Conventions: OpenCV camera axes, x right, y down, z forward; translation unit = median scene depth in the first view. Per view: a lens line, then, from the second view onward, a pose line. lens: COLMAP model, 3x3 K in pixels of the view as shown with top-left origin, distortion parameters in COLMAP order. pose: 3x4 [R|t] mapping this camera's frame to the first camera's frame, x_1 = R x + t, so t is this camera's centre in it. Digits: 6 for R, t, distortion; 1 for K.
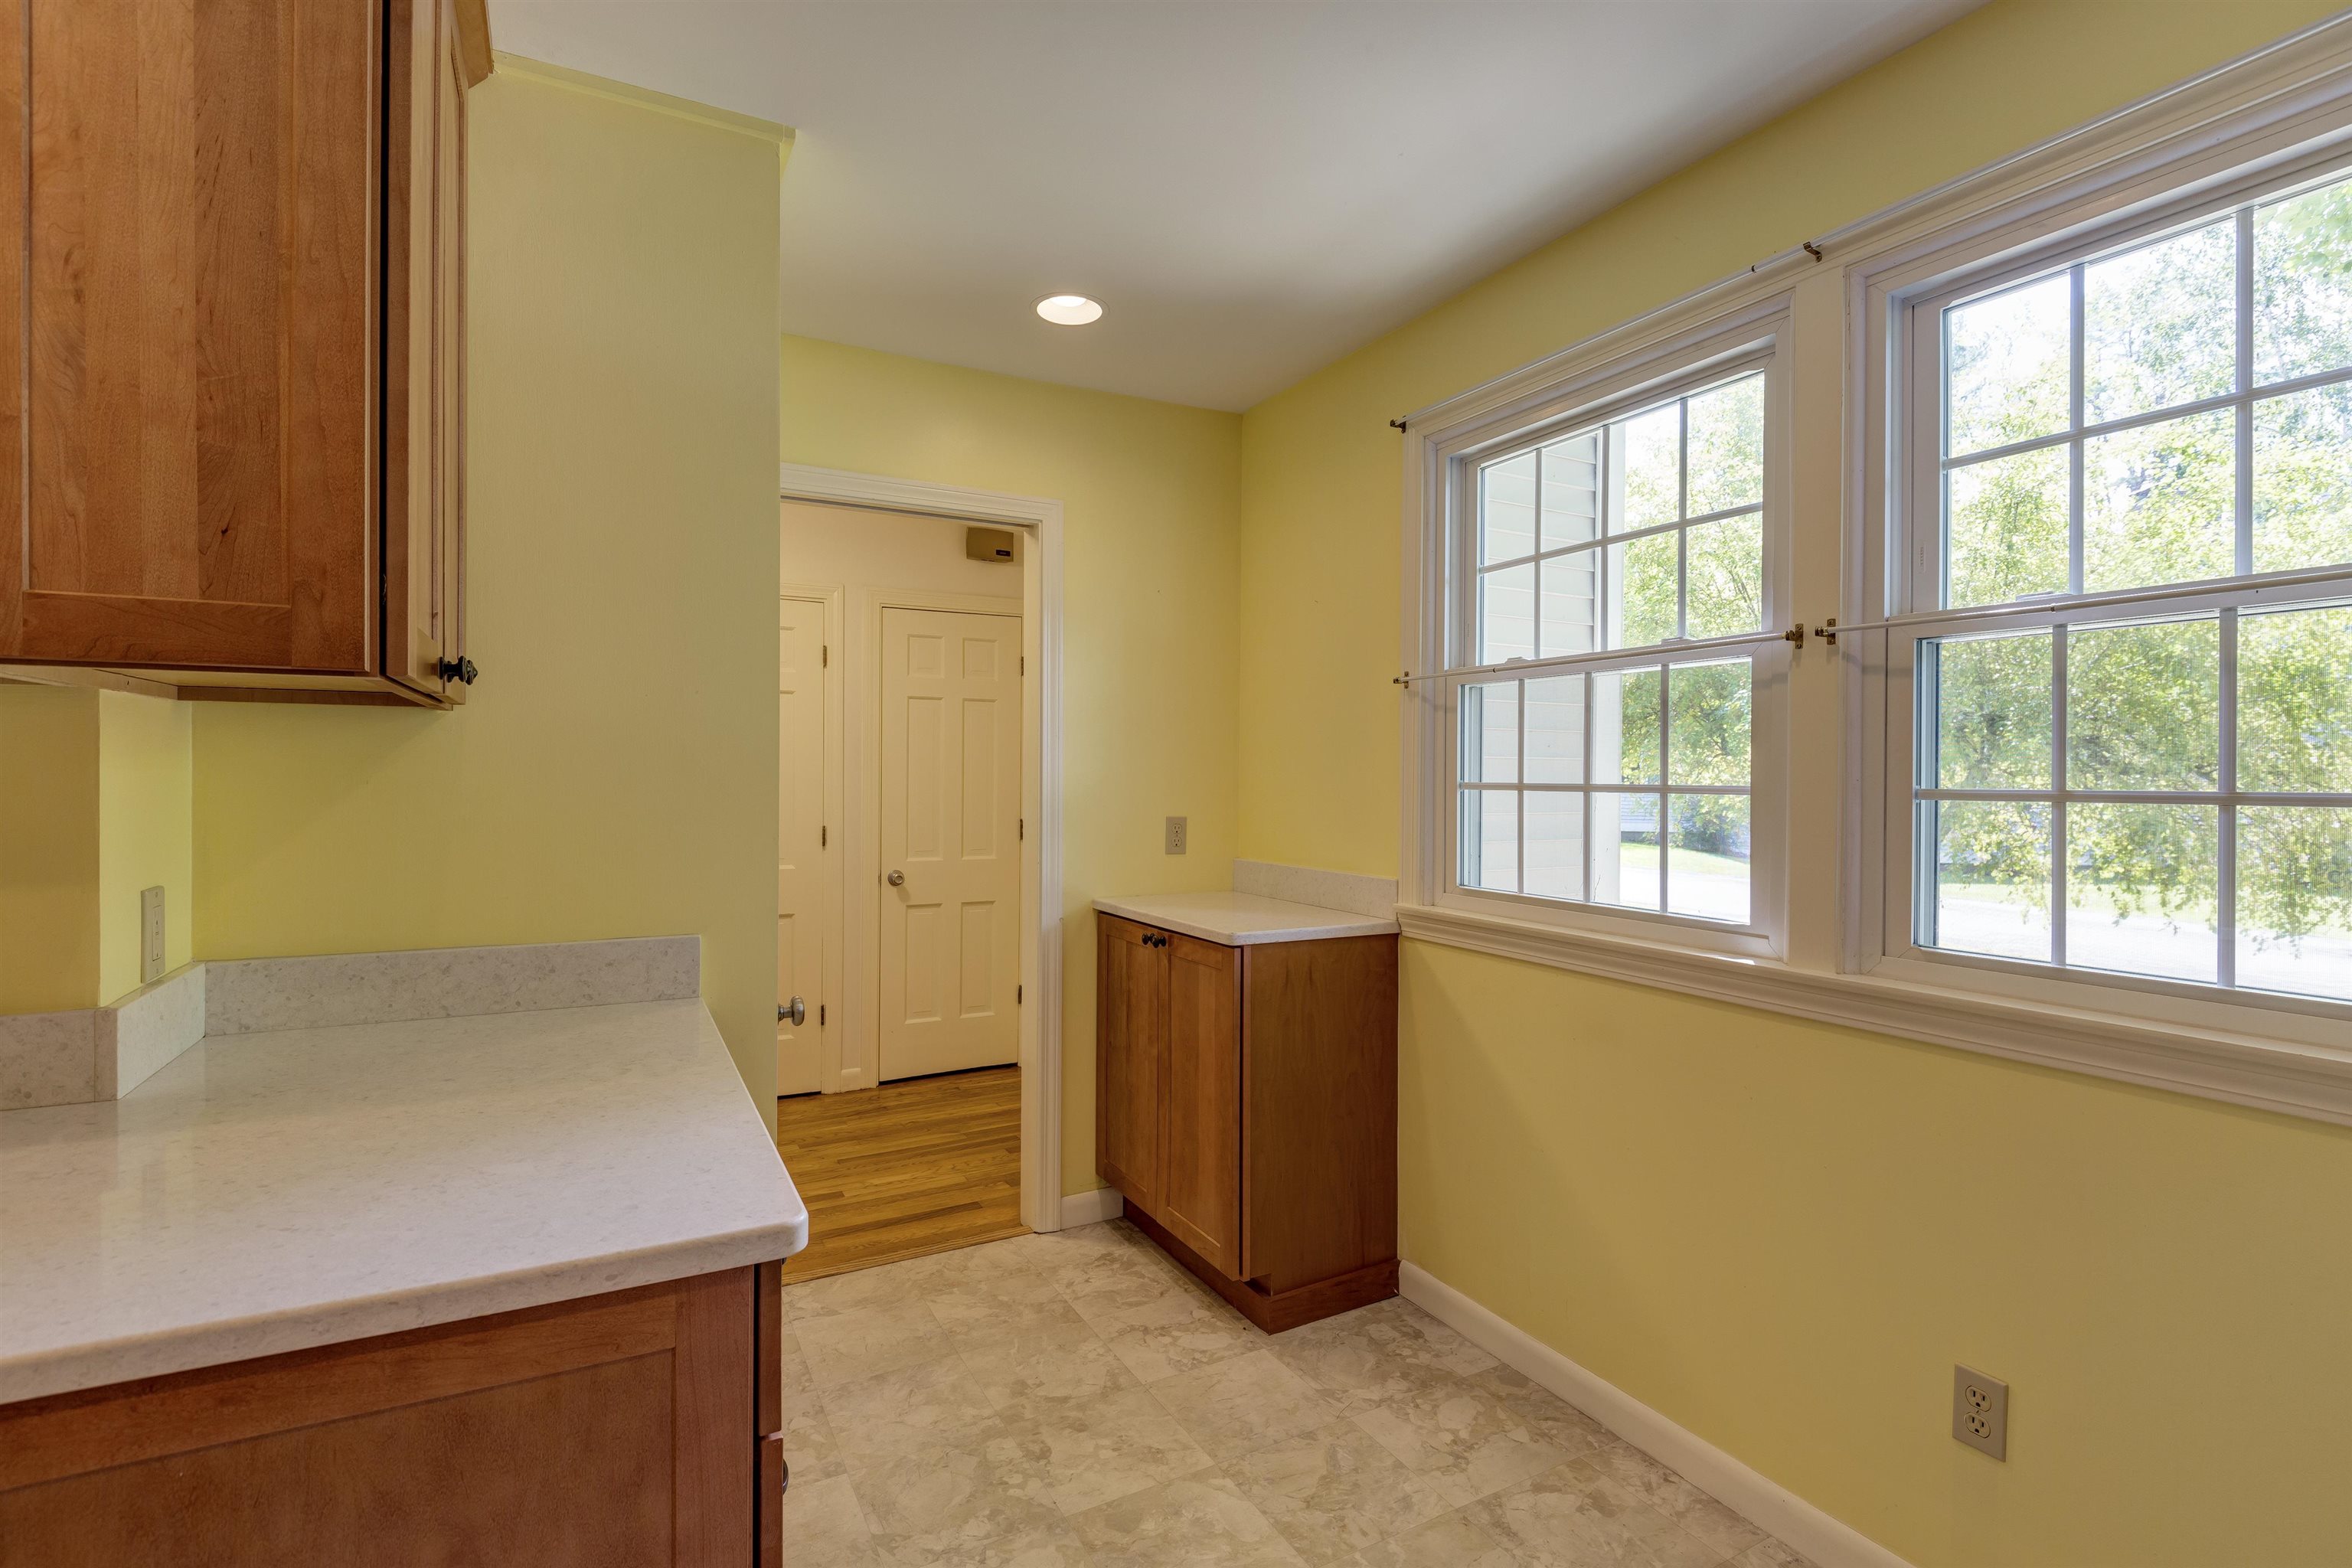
lens RADIAL K [[1090.6, 0, 1167.6], [0, 1090.6, 785.0], [0, 0, 1]] dist [0.008292, -0.011312]
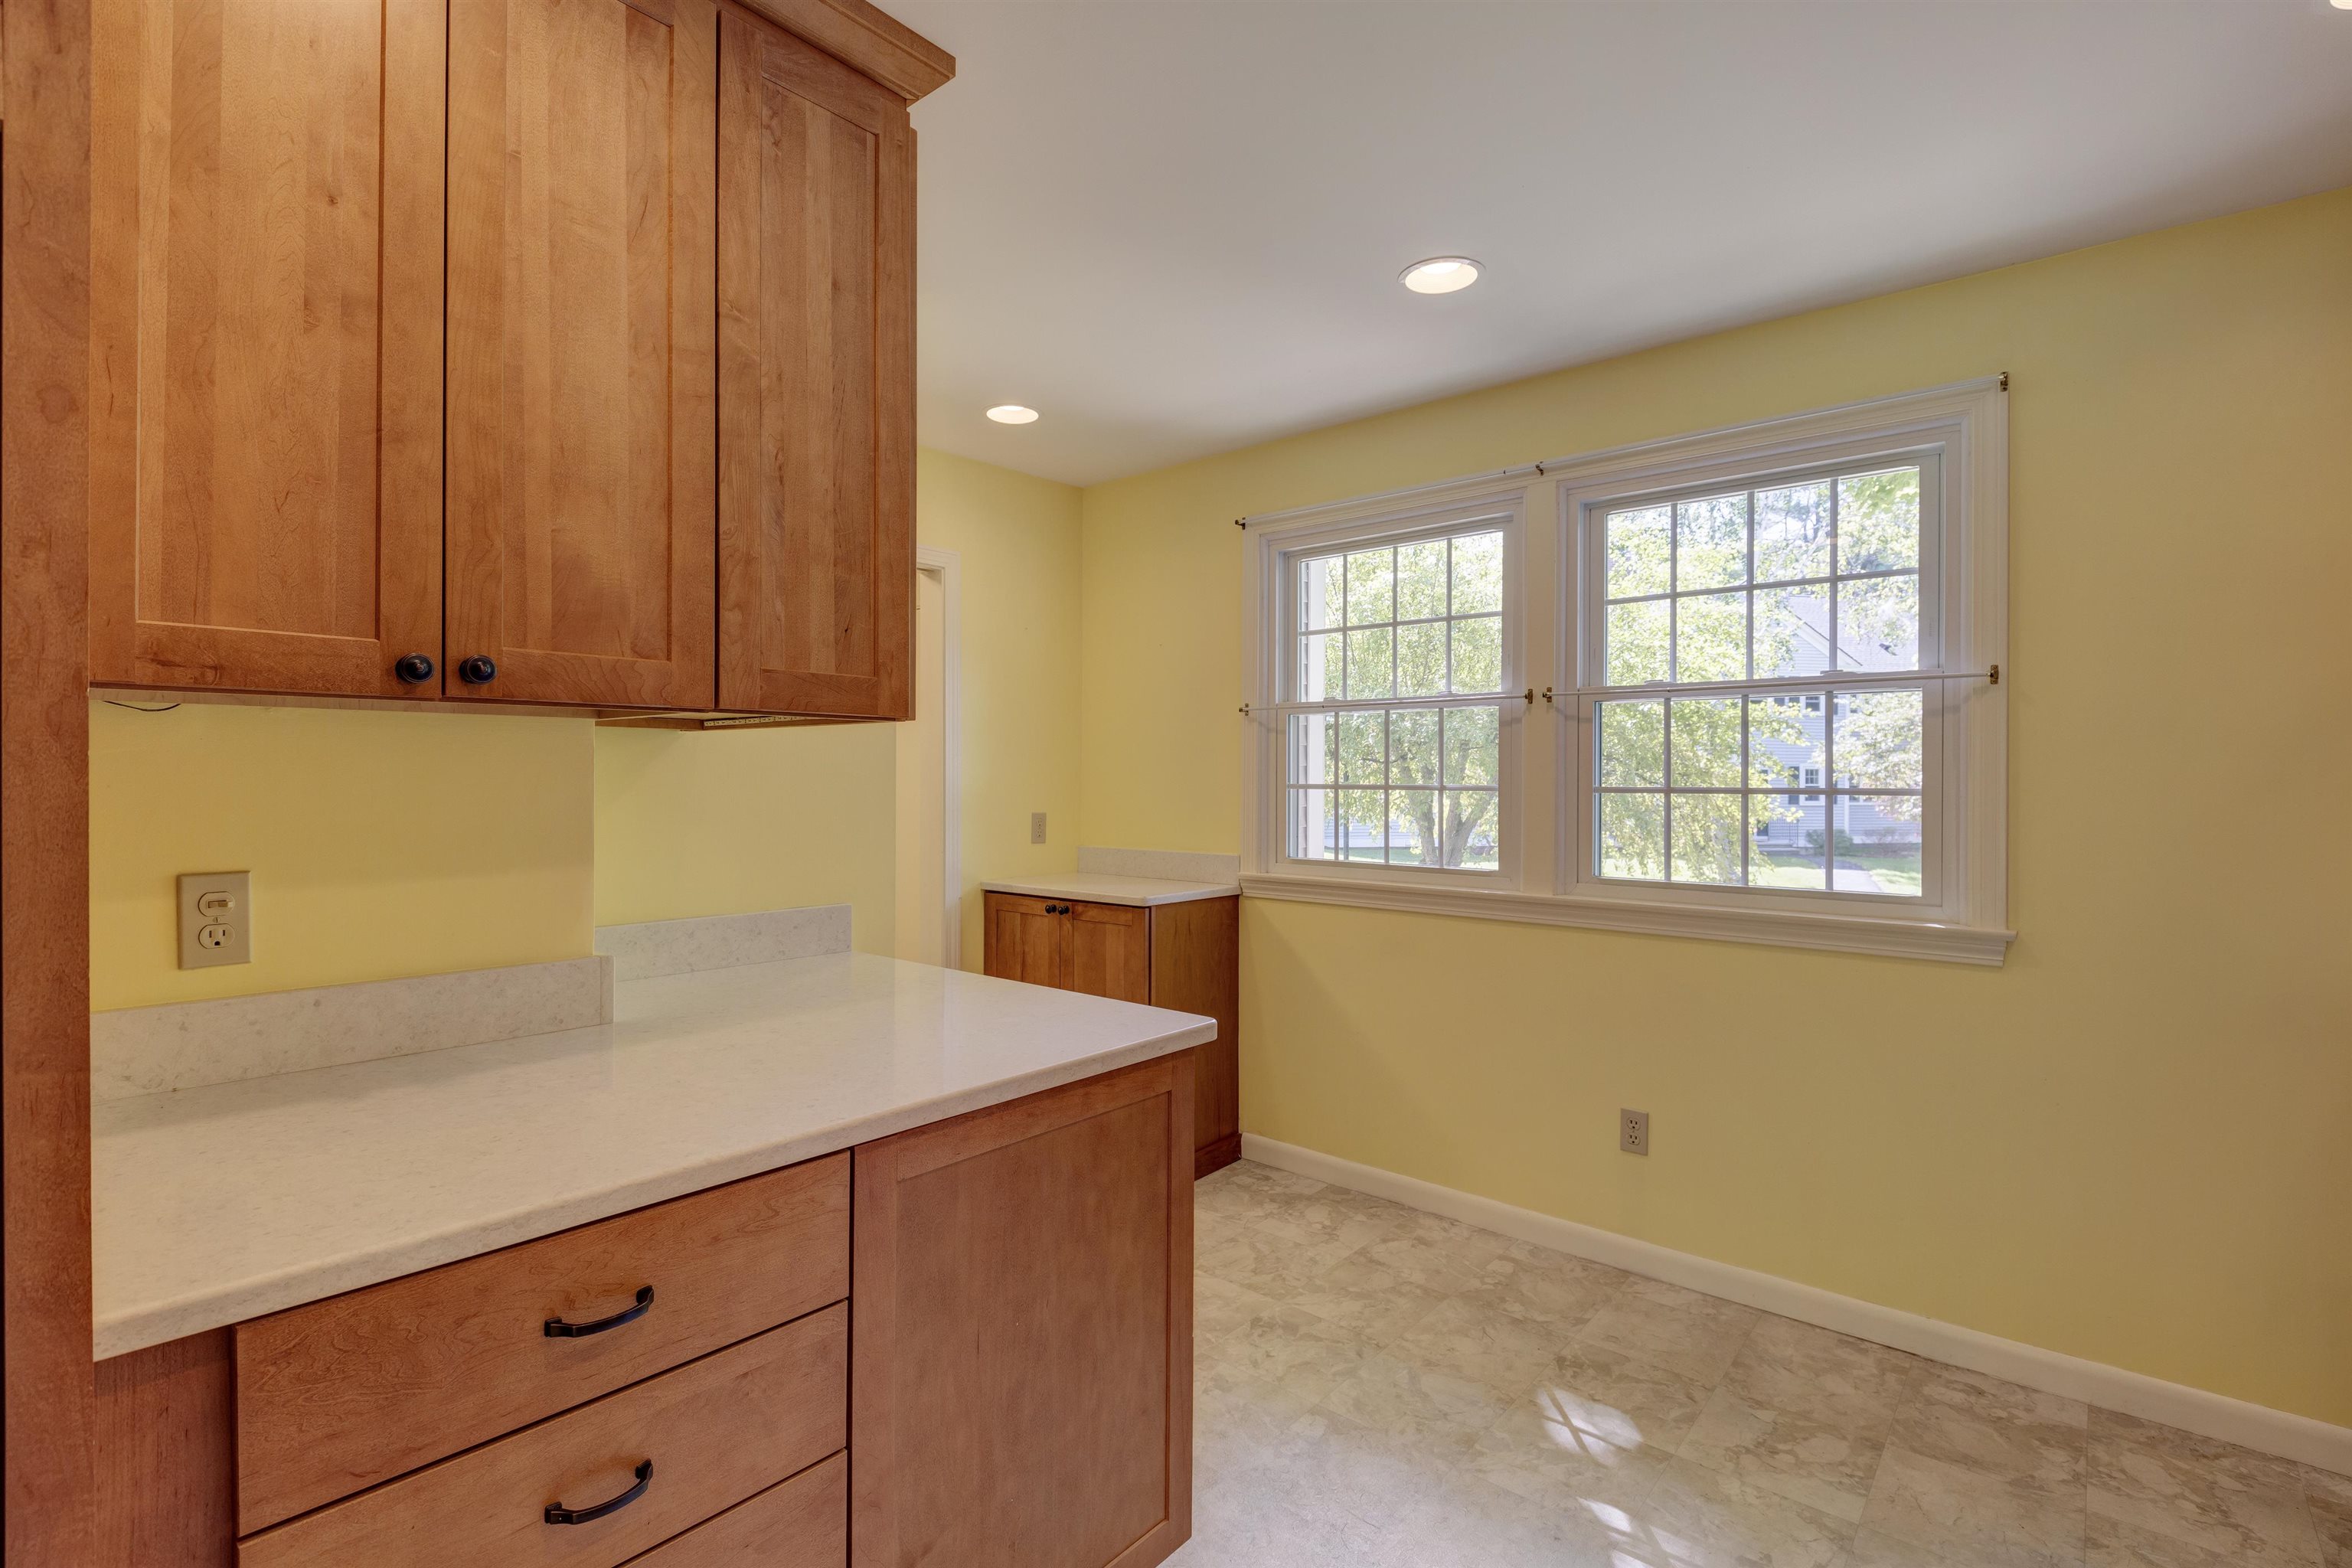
lens RADIAL K [[1090.6, 0, 1161.9], [0, 1090.6, 785.6], [0, 0, 1]] dist [0.008292, -0.011312]
pose [[0.932090, -0.004838, 0.362194, -0.398570], [0.004857, 0.999988, 0.000858, -0.002311], [-0.362194, 0.000959, 0.932102, -0.254815]]
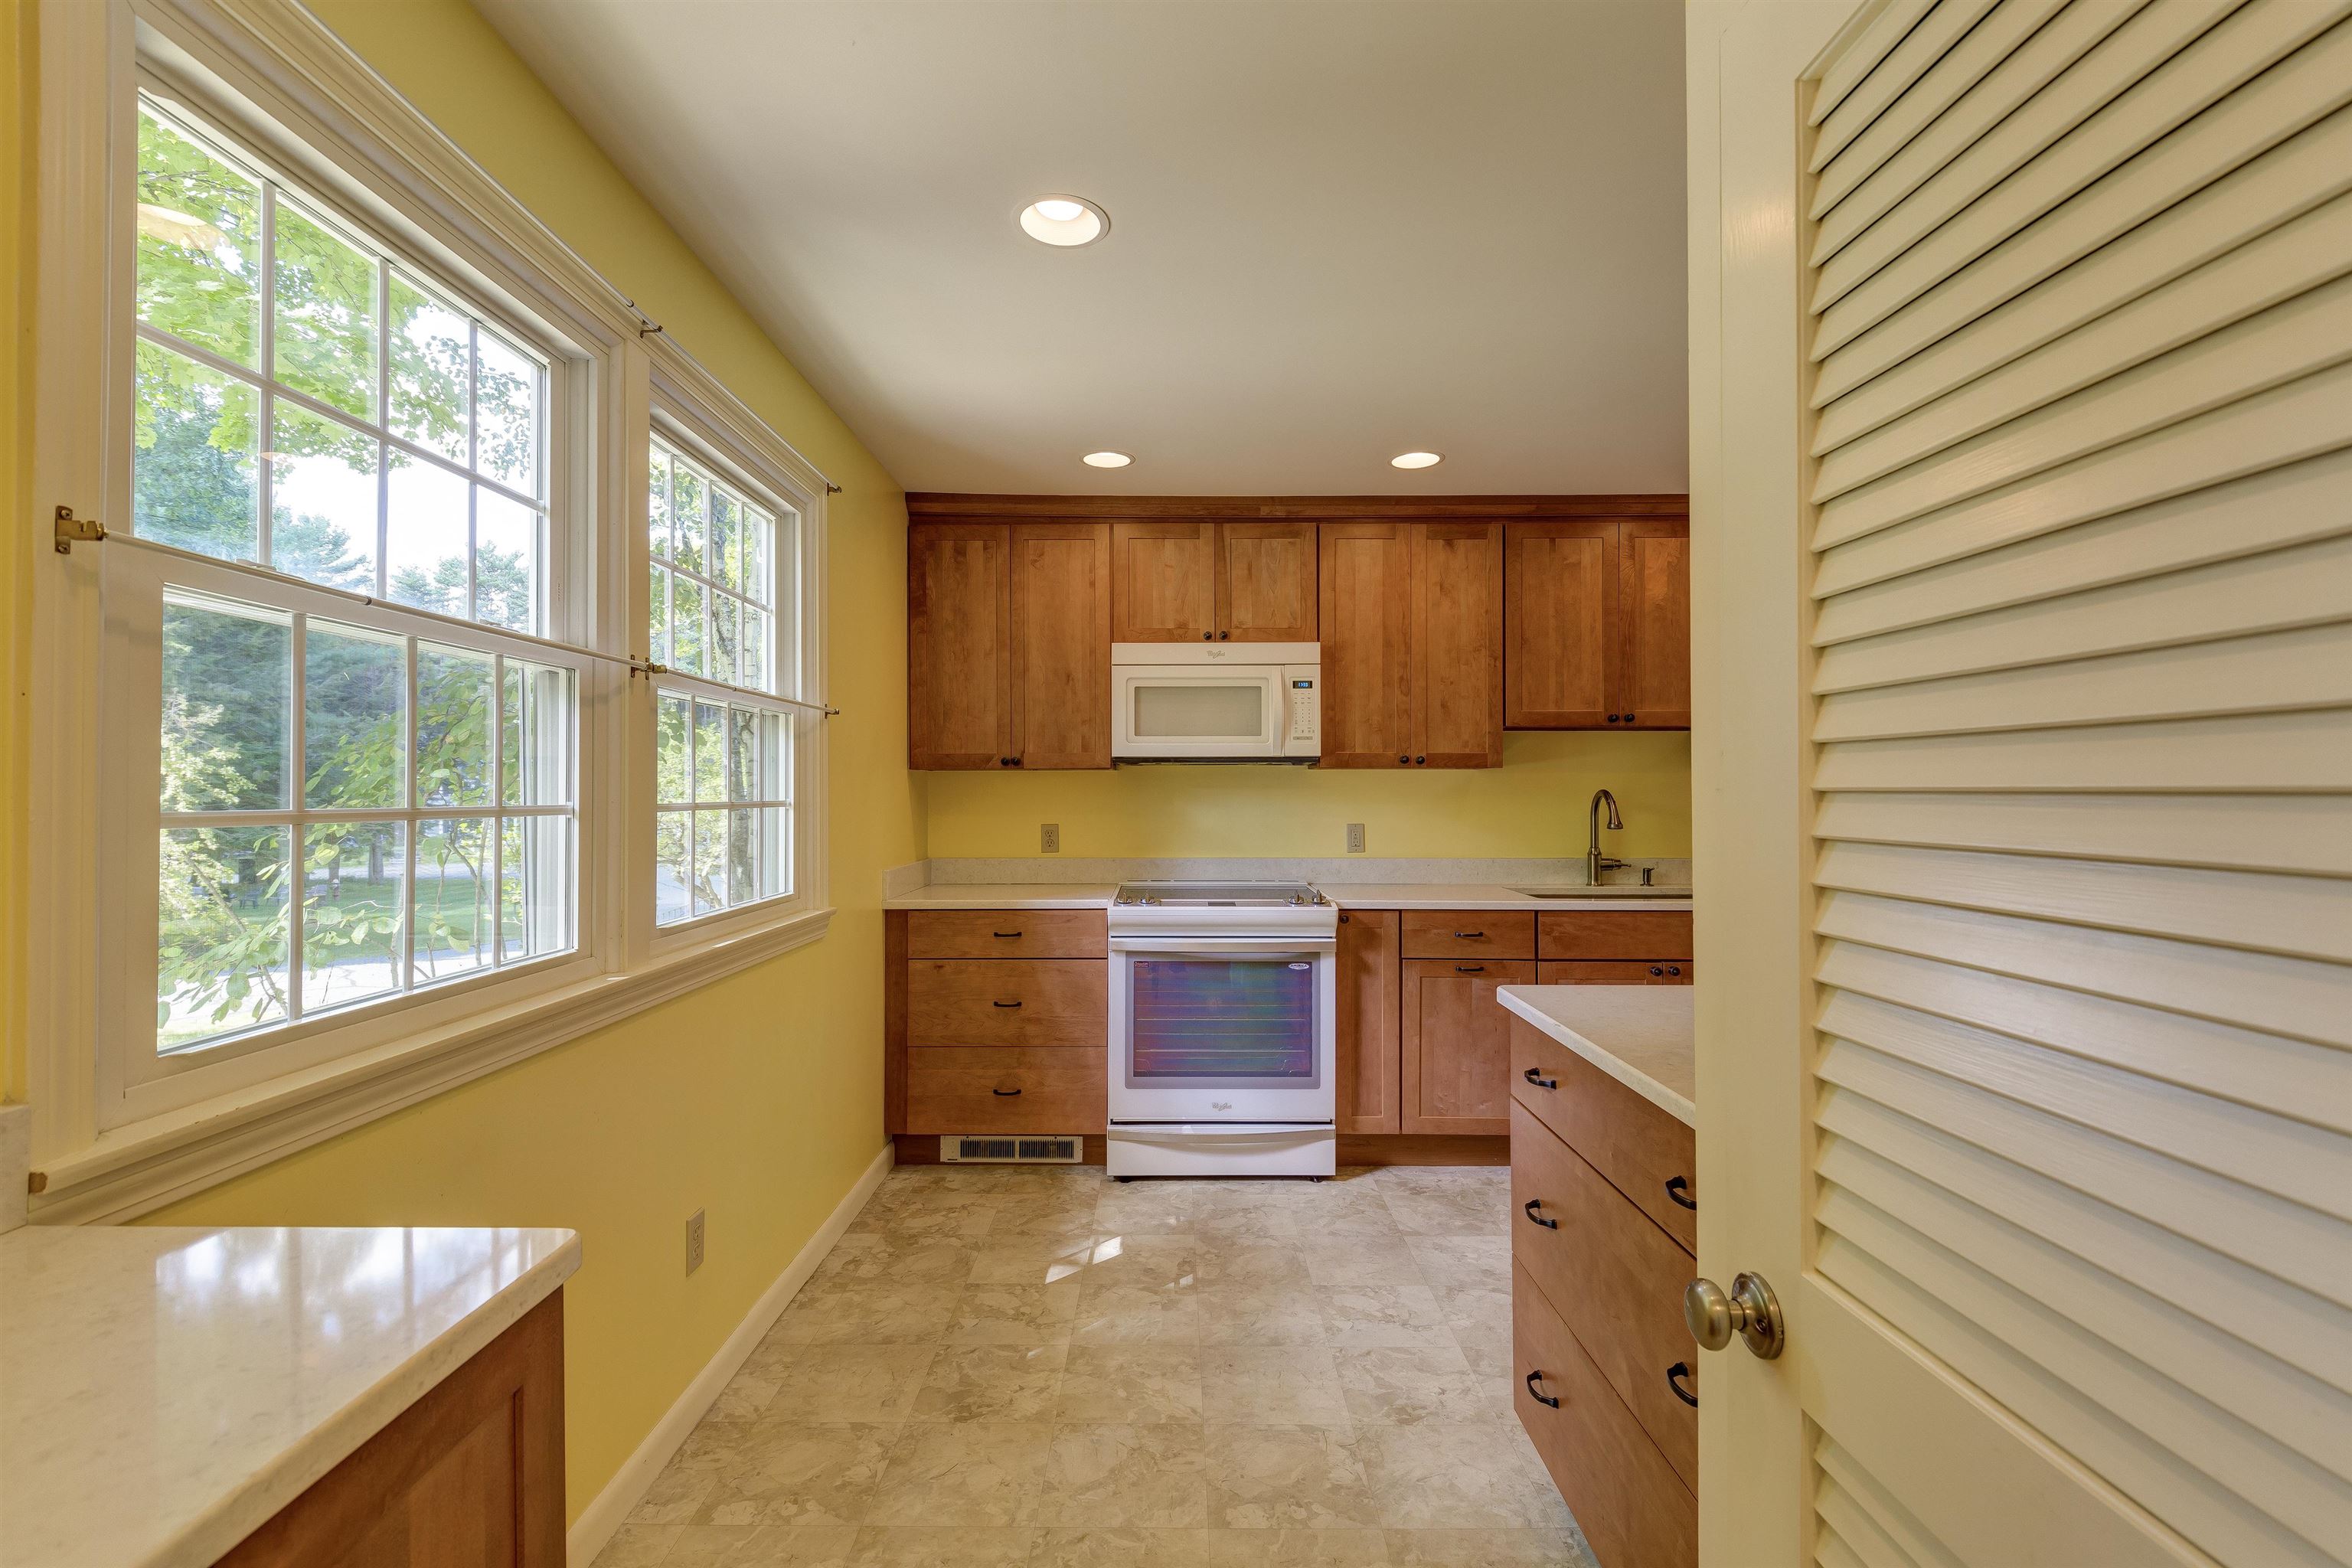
lens RADIAL K [[1019.9, 0, 1151.7], [0, 1019.9, 790.5], [0, 0, 1]] dist [0.018206, -0.000198]
pose [[-0.866674, -0.000389, 0.498874, -0.279158], [0.003488, 0.999971, 0.006839, -0.013562], [-0.498862, 0.007667, -0.866647, 1.148865]]
